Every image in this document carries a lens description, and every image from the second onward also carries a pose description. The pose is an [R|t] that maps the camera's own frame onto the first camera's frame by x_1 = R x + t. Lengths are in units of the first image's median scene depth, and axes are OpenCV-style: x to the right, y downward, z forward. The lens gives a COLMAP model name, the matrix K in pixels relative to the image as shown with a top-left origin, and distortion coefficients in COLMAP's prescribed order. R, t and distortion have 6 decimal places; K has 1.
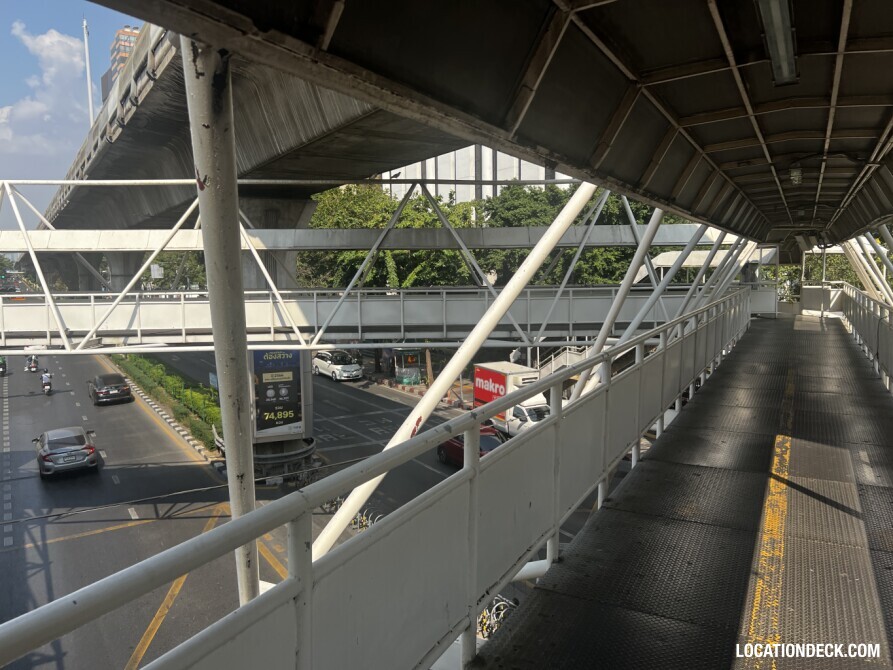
lens RADIAL K [[678.7, 0, 446.5], [0, 678.7, 335.0], [0, 0, 1]] dist [0.094339, -0.101661]
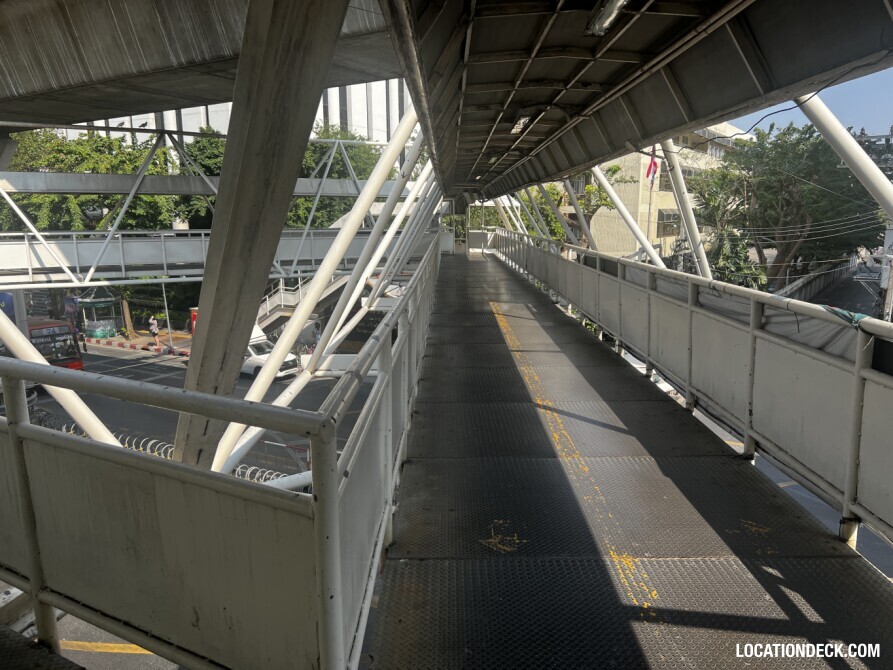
lens RADIAL K [[670.3, 0, 448.0], [0, 670.3, 332.5], [0, 0, 1]] dist [0.076522, -0.081117]
pose [[0.889414, -0.072072, 0.451386, -0.155969], [0.040514, 0.996035, 0.079208, 0.027093], [-0.455304, -0.052161, 0.888807, -0.192758]]
